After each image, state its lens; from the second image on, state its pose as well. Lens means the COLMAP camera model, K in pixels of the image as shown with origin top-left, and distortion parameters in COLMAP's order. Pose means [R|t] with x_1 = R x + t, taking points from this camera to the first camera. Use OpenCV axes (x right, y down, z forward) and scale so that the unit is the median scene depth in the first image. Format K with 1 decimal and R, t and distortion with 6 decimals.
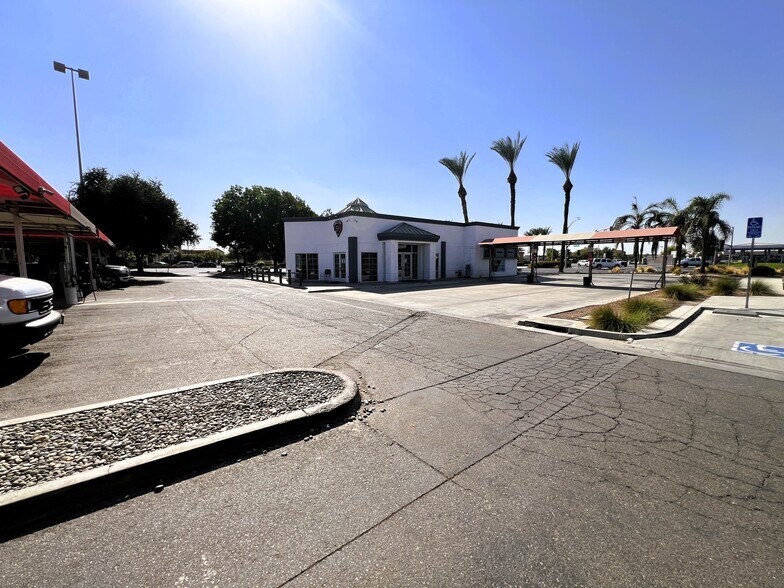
lens RADIAL K [[316.4, 0, 389.4], [0, 316.4, 291.9], [0, 0, 1]] dist [-0.002564, 0.000343]
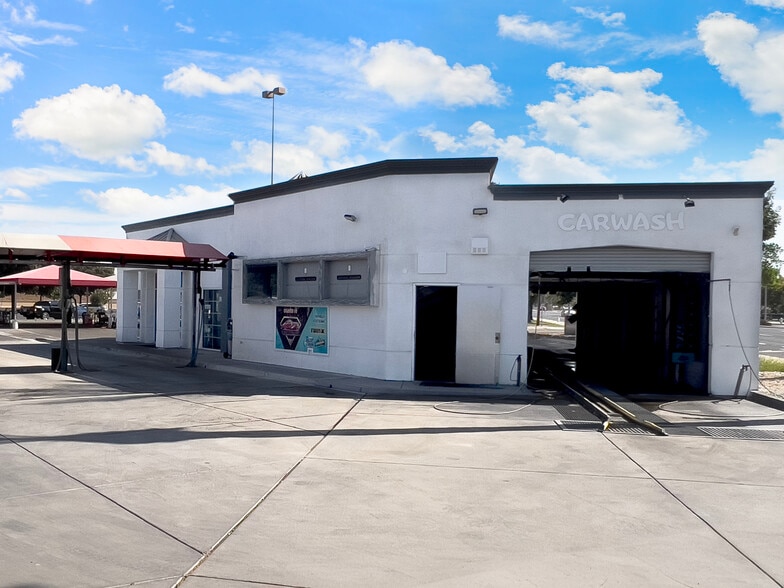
lens RADIAL K [[804.9, 0, 260.6], [0, 804.9, 315.2], [0, 0, 1]] dist [-0.007114, 0.006212]
pose [[-0.113165, 0.016629, -0.993437, 1.024788], [-0.108471, 0.993677, 0.028989, -0.110081], [0.987637, 0.111040, -0.110646, 1.032443]]
